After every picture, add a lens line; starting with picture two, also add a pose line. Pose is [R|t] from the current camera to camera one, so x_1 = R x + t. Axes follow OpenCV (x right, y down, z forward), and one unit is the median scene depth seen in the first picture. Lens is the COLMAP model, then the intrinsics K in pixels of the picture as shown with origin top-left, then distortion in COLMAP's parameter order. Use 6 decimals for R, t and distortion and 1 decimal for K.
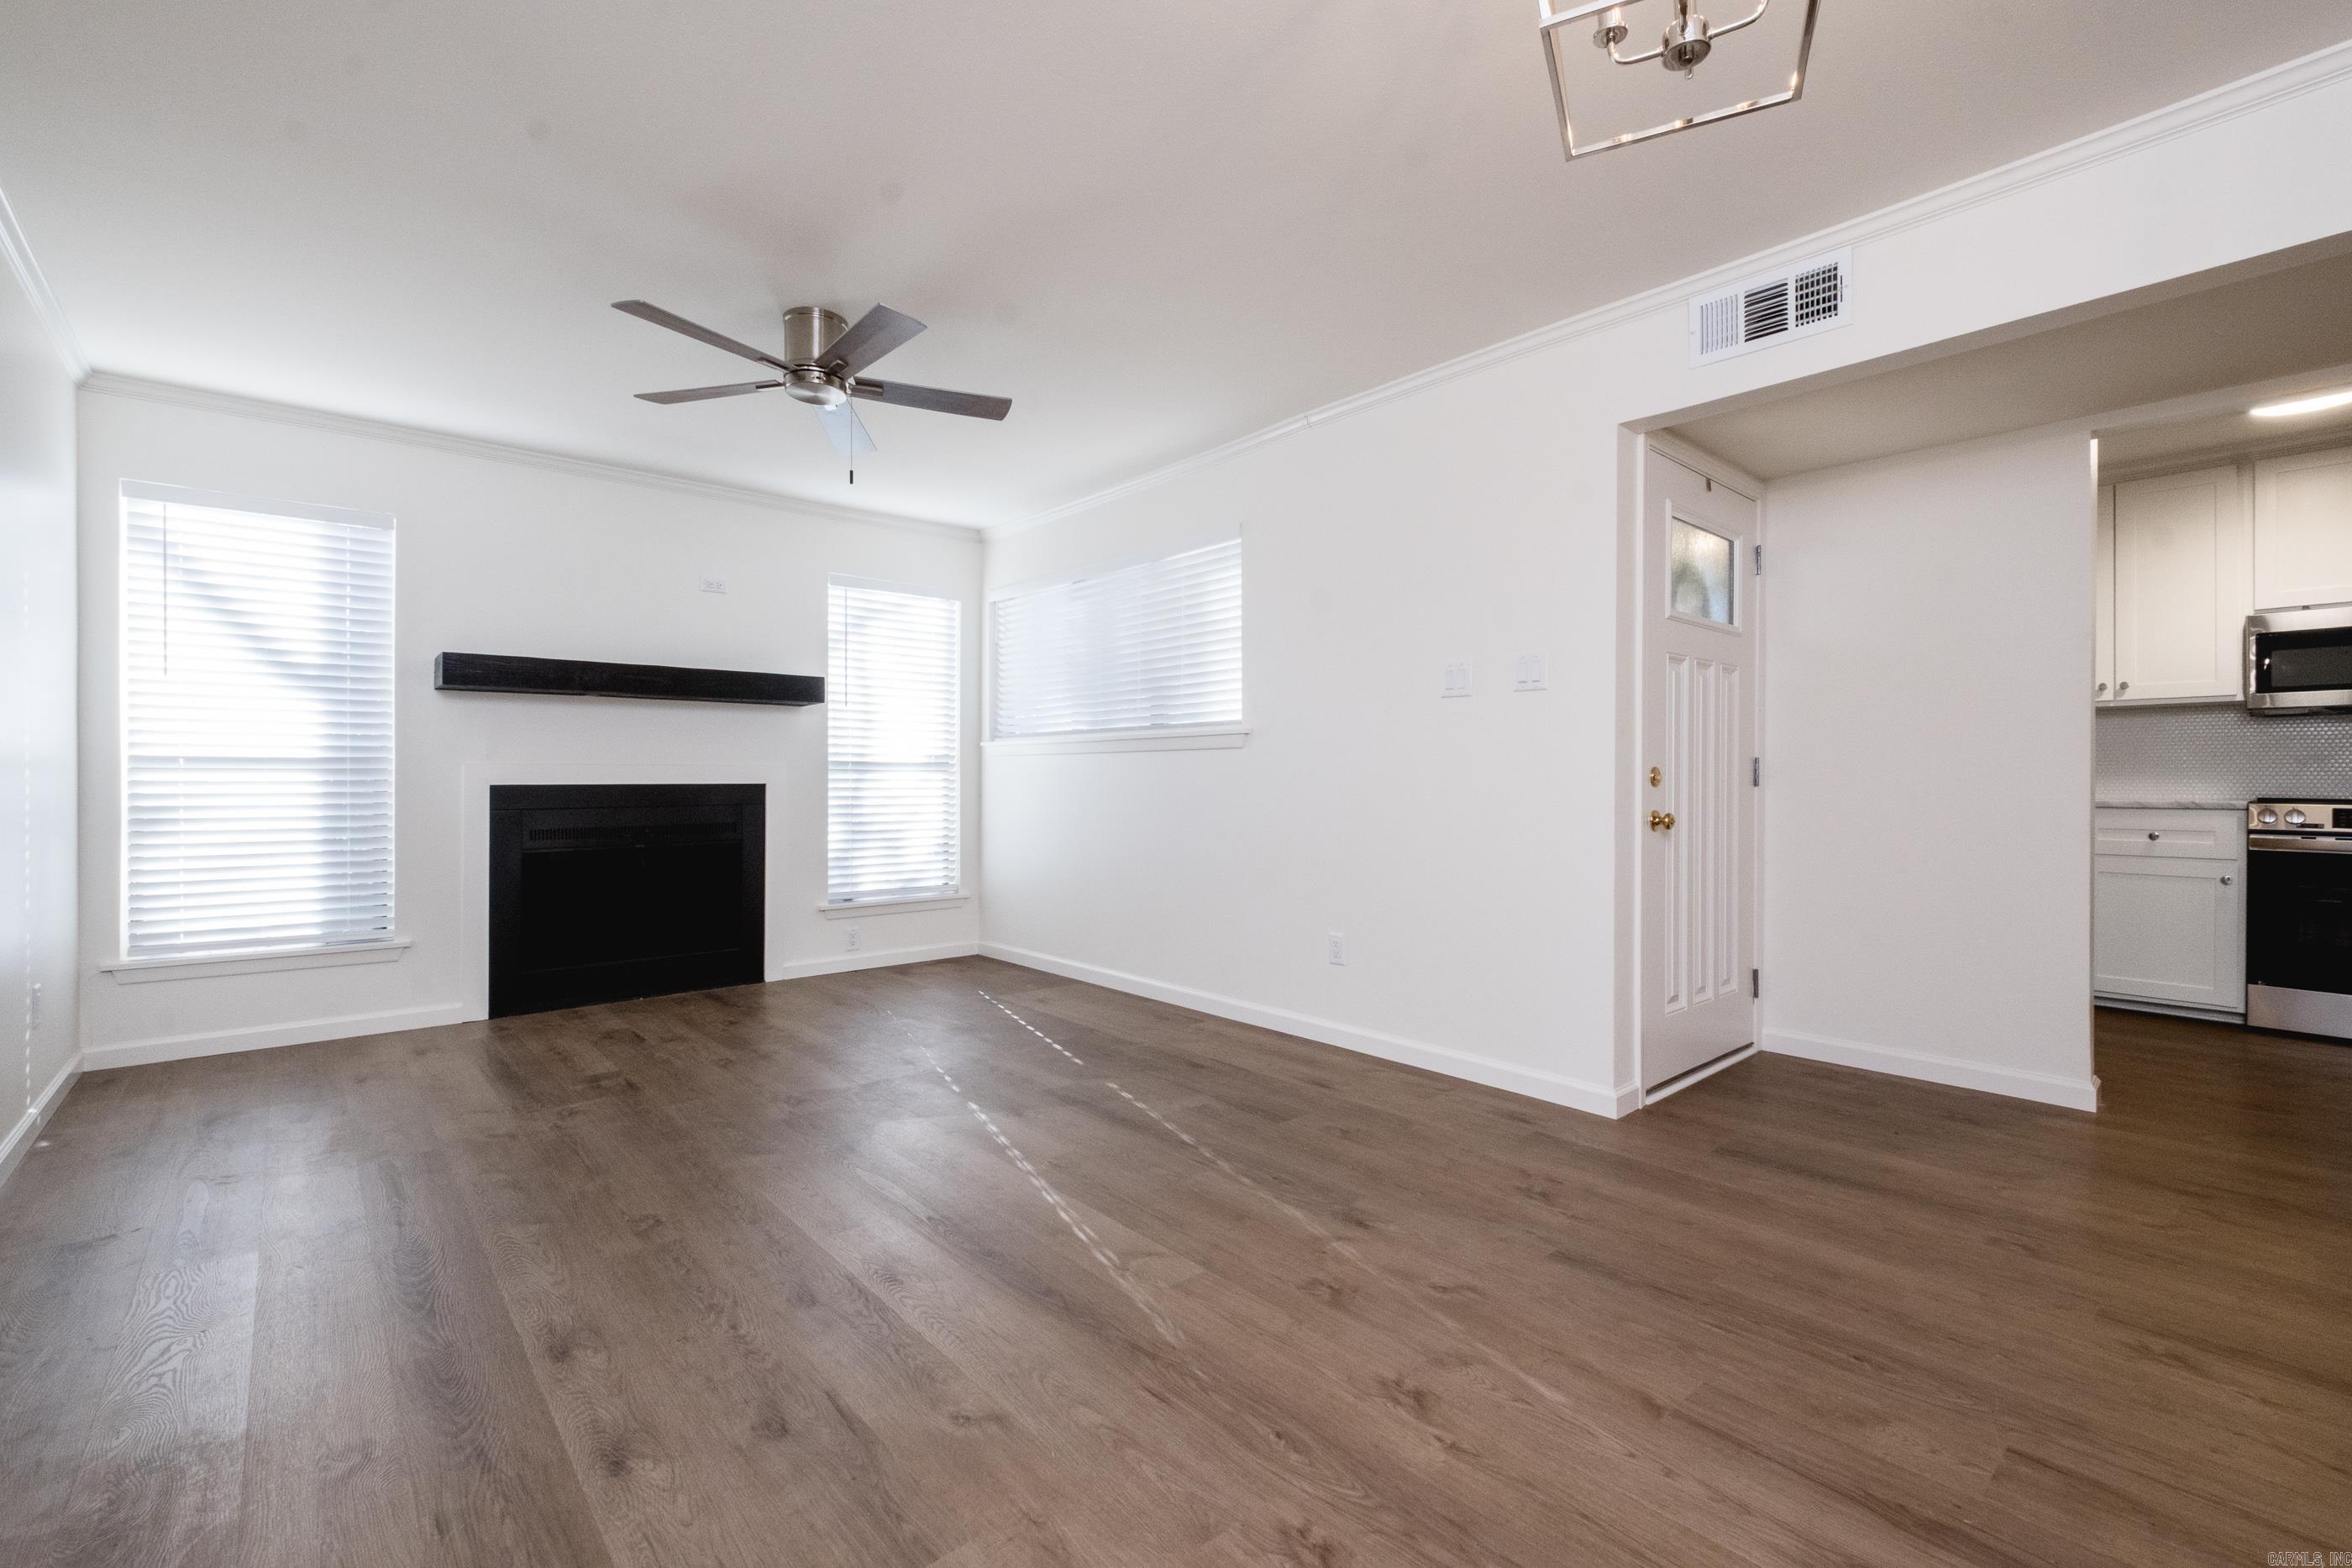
lens RADIAL K [[1019.8, 0, 1181.2], [0, 1019.8, 784.0], [0, 0, 1]] dist [0.006412, -0.003339]
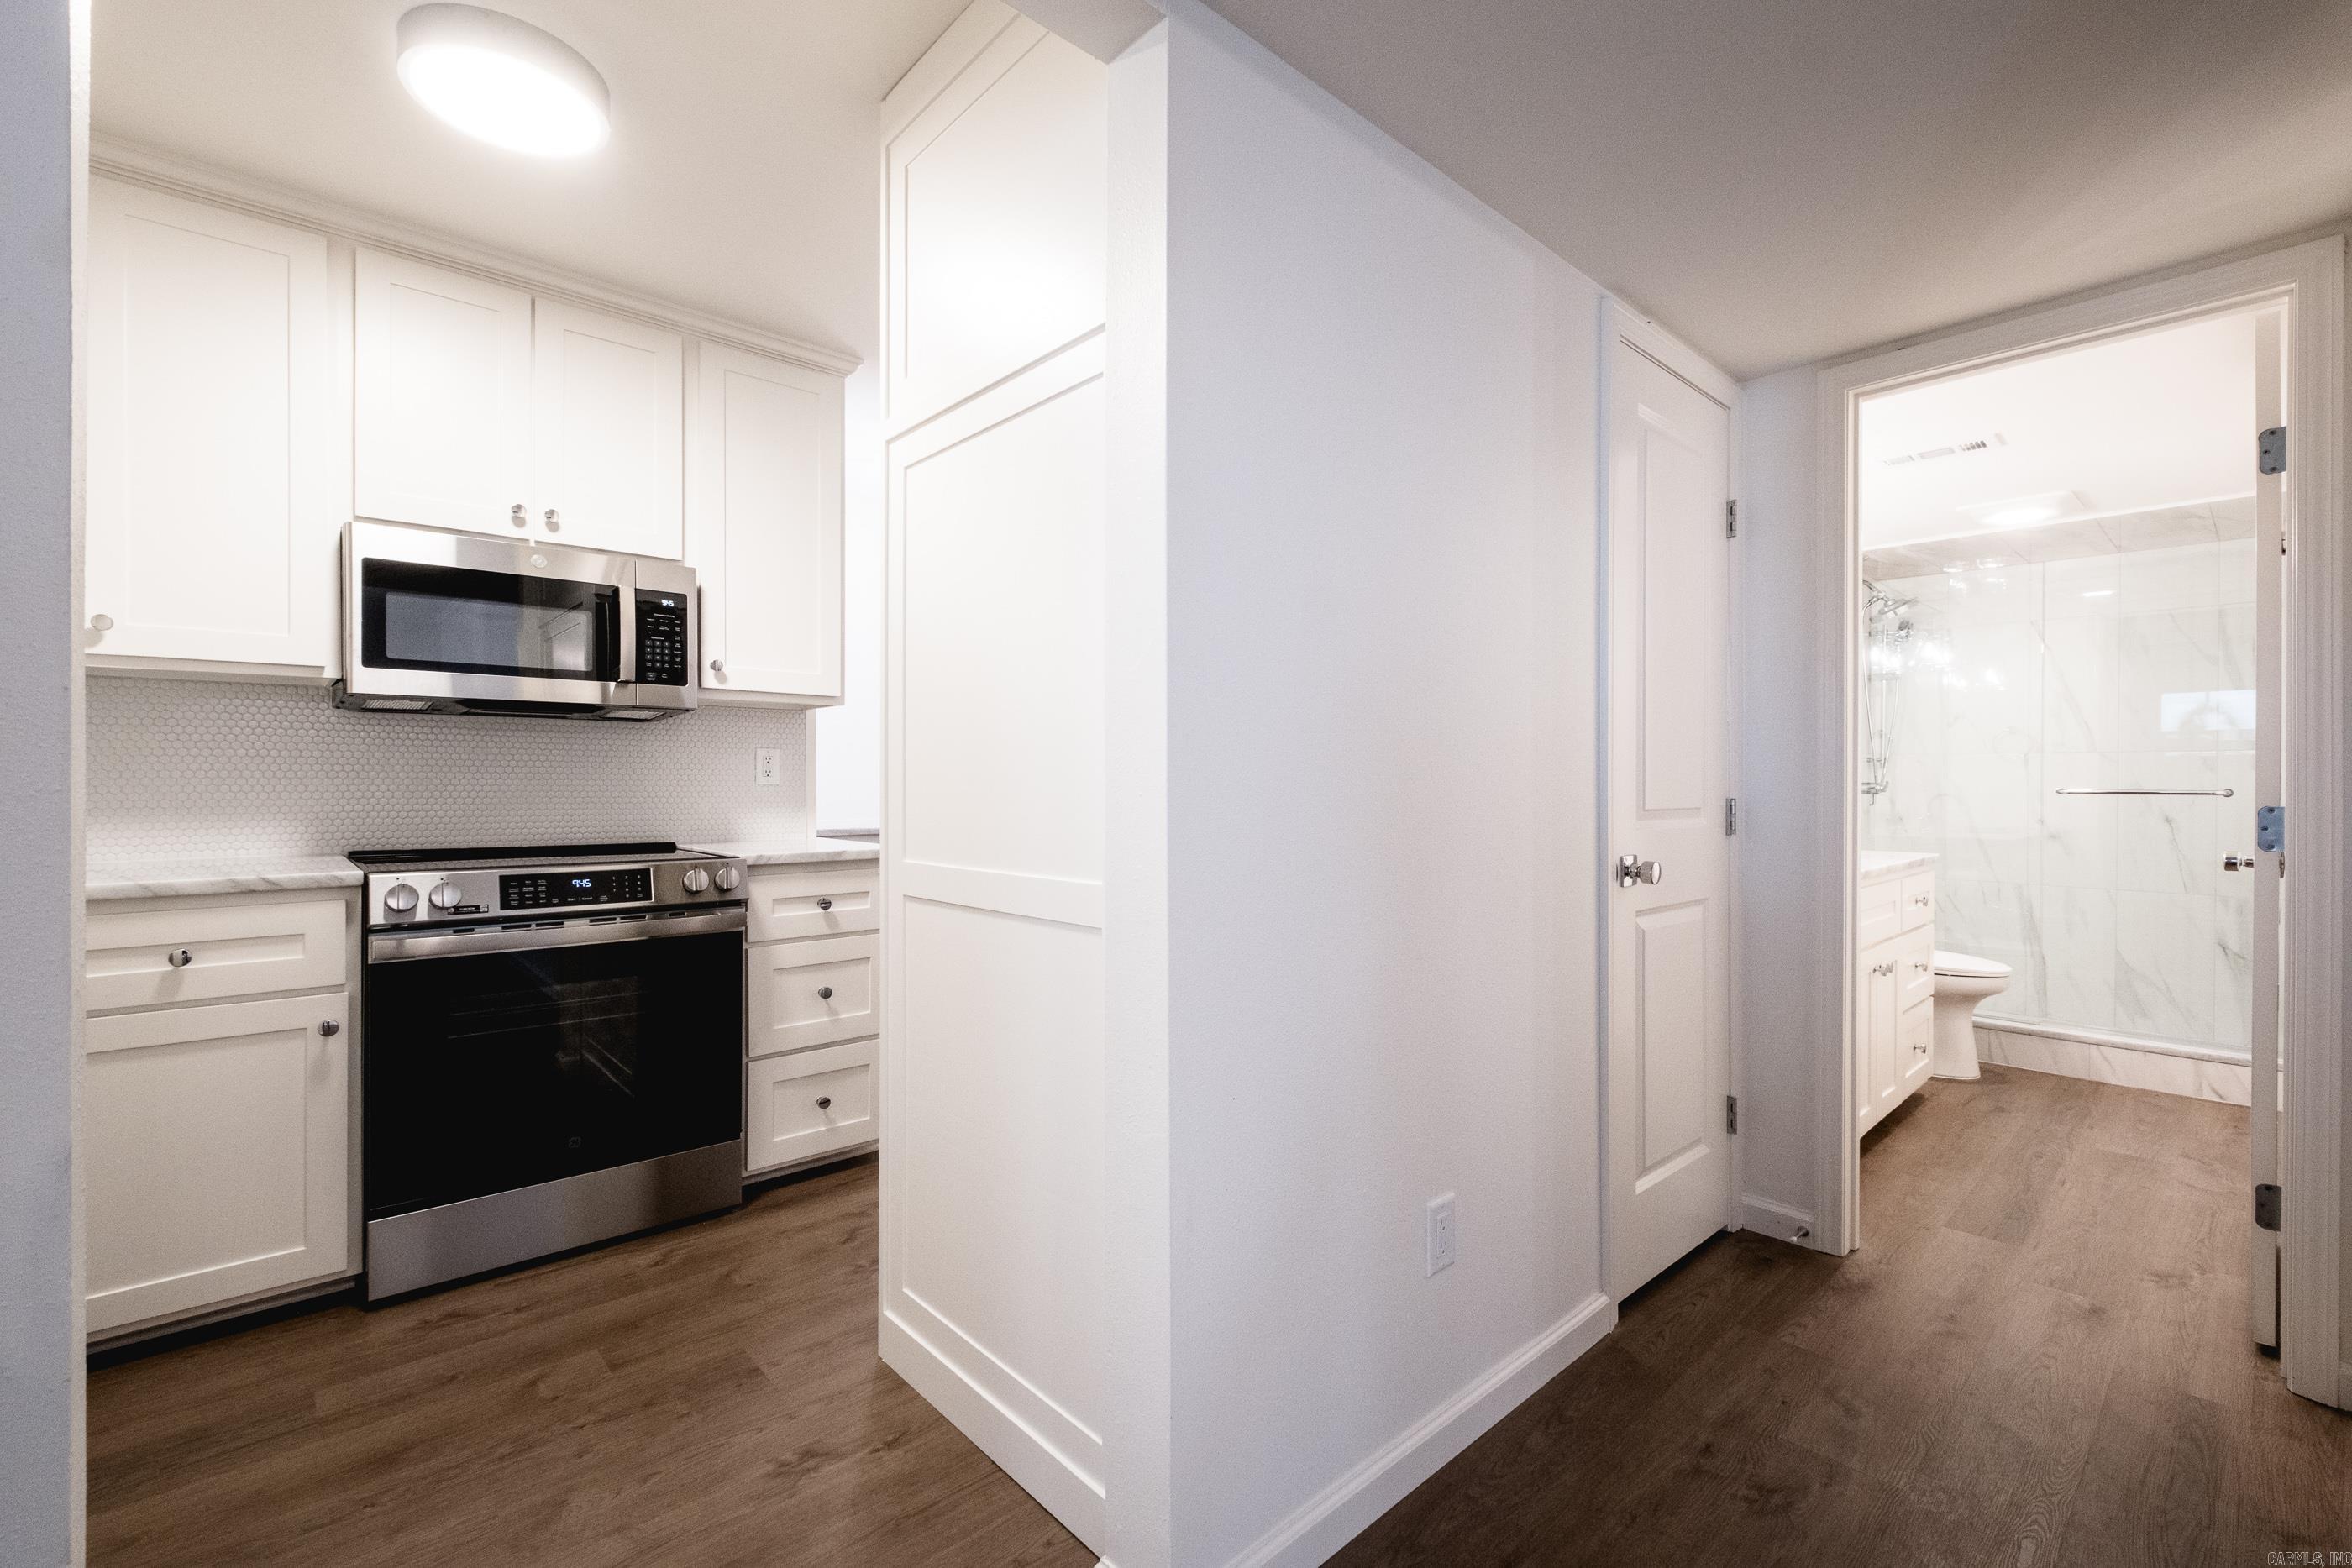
lens RADIAL K [[1019.8, 0, 1194.2], [0, 1019.8, 784.4], [0, 0, 1]] dist [0.006412, -0.003339]
pose [[-0.026248, -0.006473, 0.999635, 0.592191], [-0.001236, 0.999978, 0.006443, -0.036360], [-0.999655, -0.001067, -0.026255, 0.687455]]
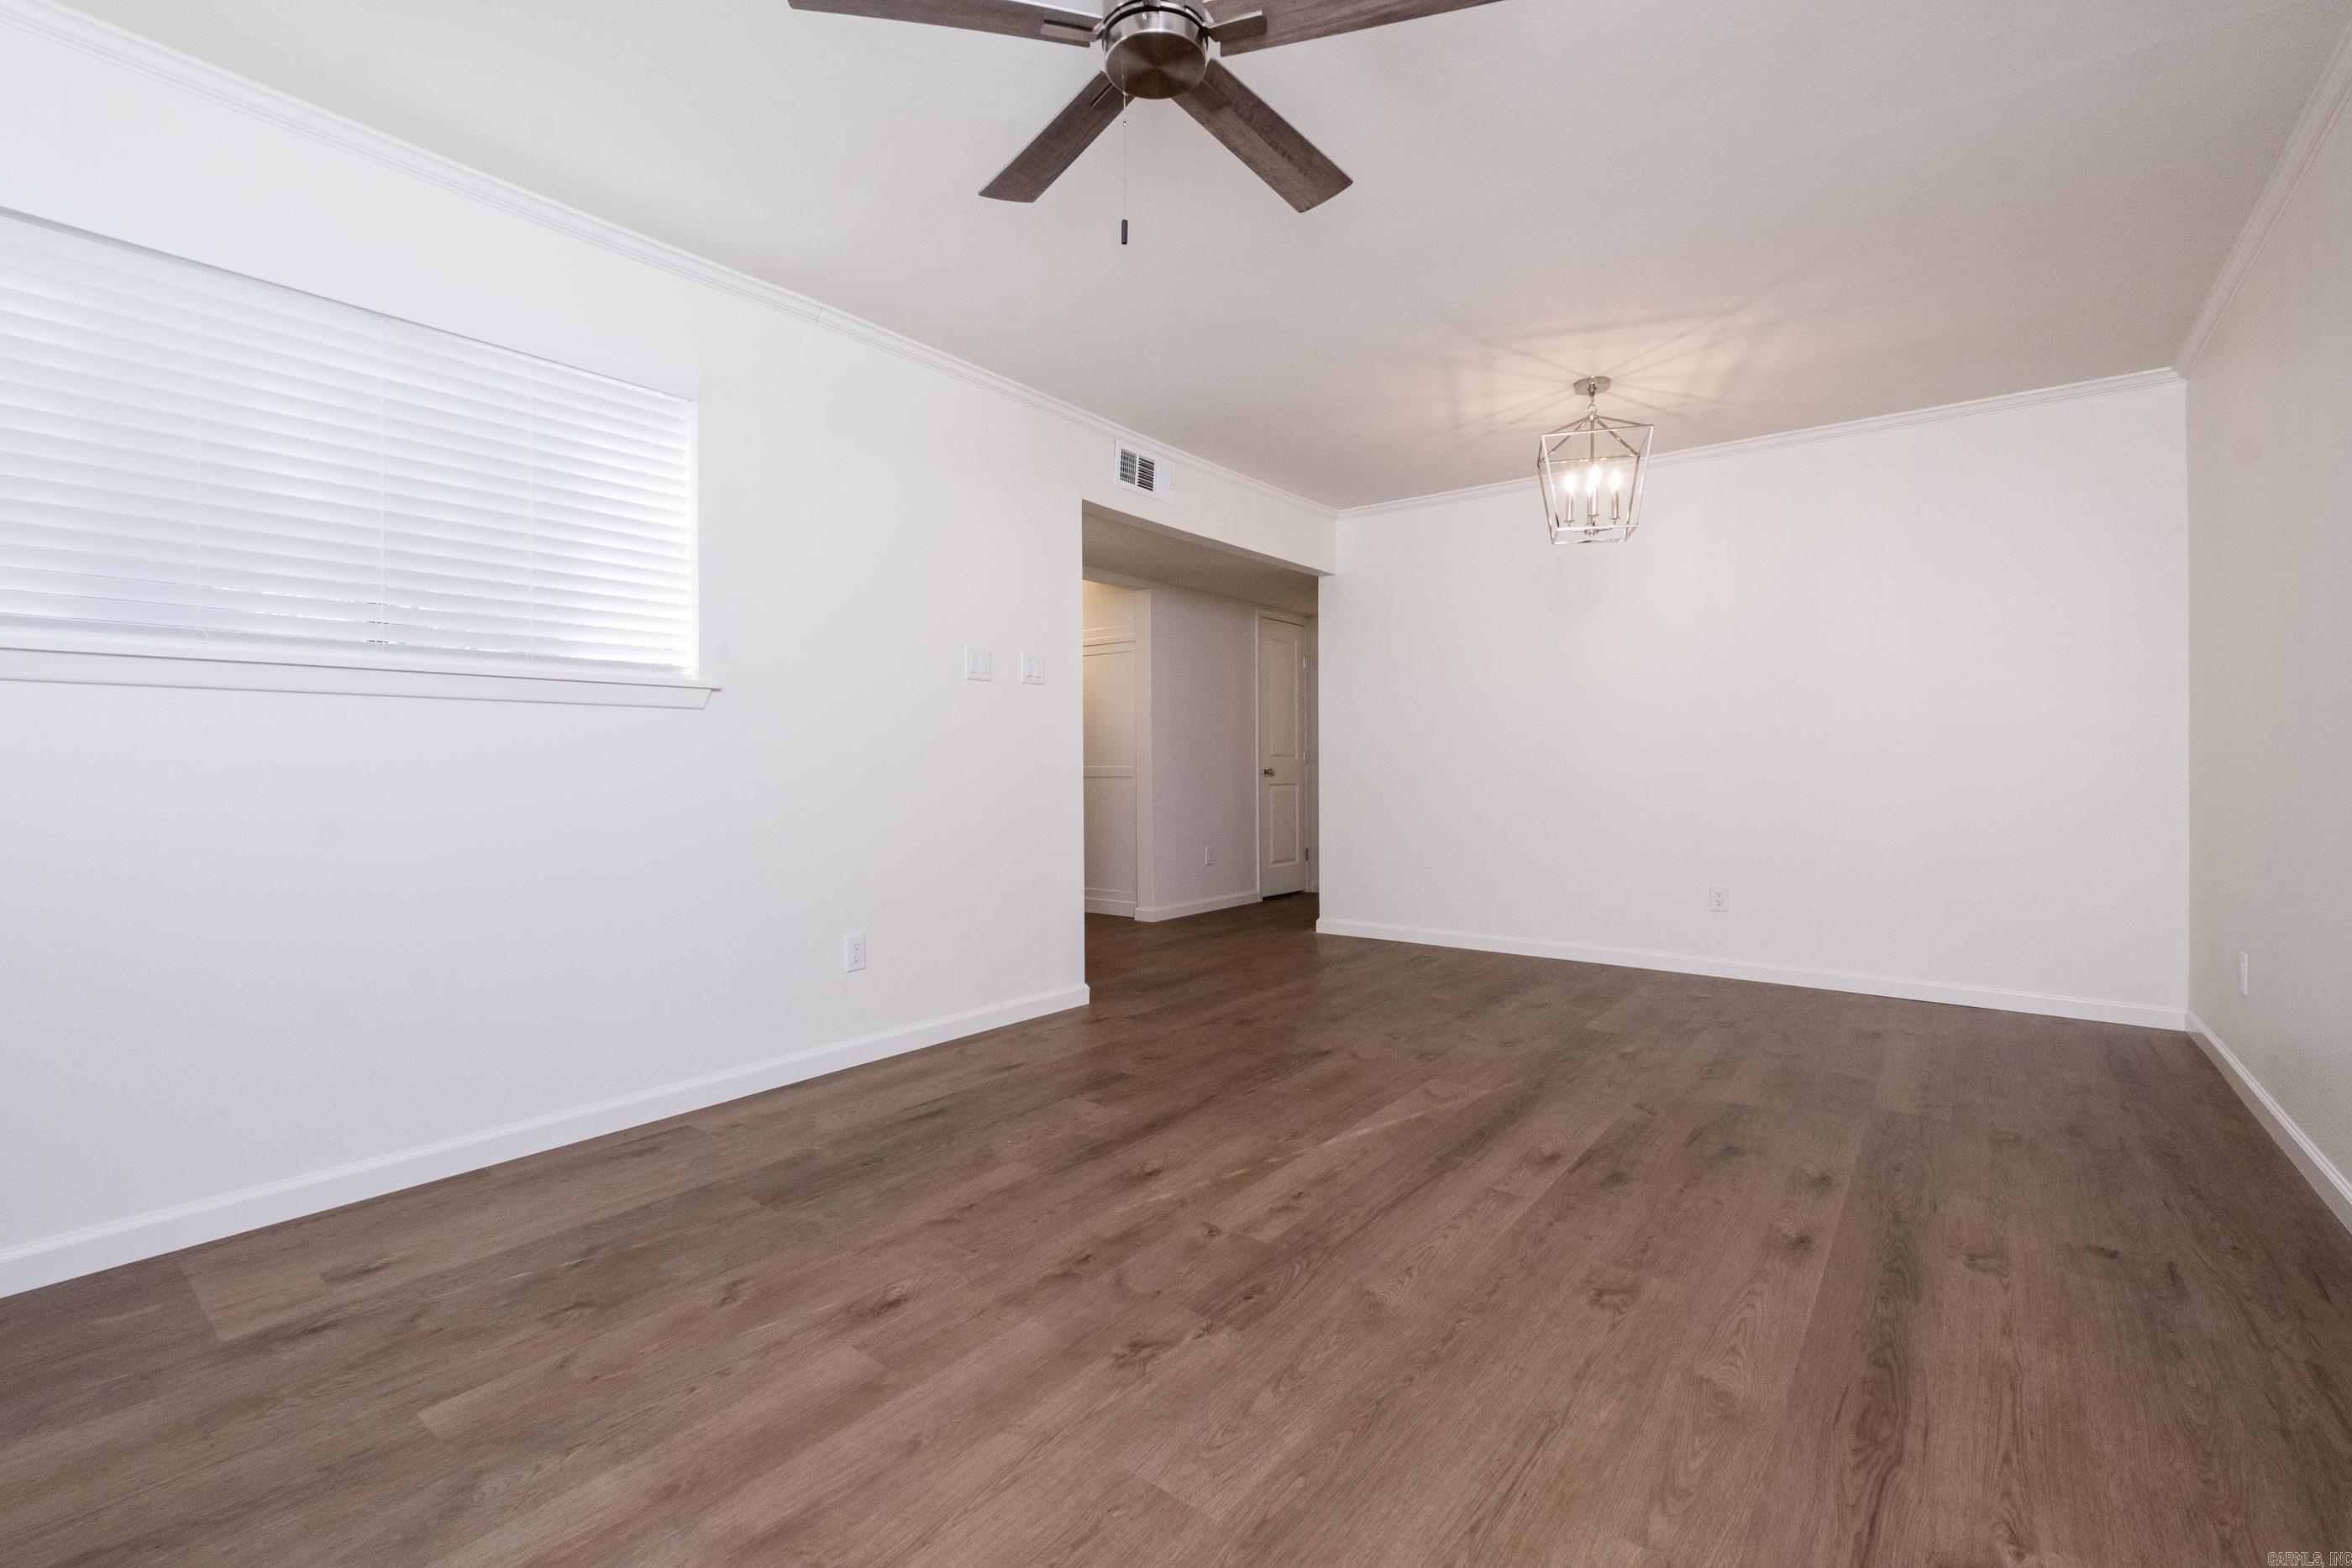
lens RADIAL K [[1019.8, 0, 1195.0], [0, 1019.8, 773.5], [0, 0, 1]] dist [0.006412, -0.003339]
pose [[-0.206207, -0.008507, 0.978471, -0.814598], [0.004381, 0.999944, 0.009616, 0.003614], [-0.978499, 0.006269, -0.206159, 0.976216]]
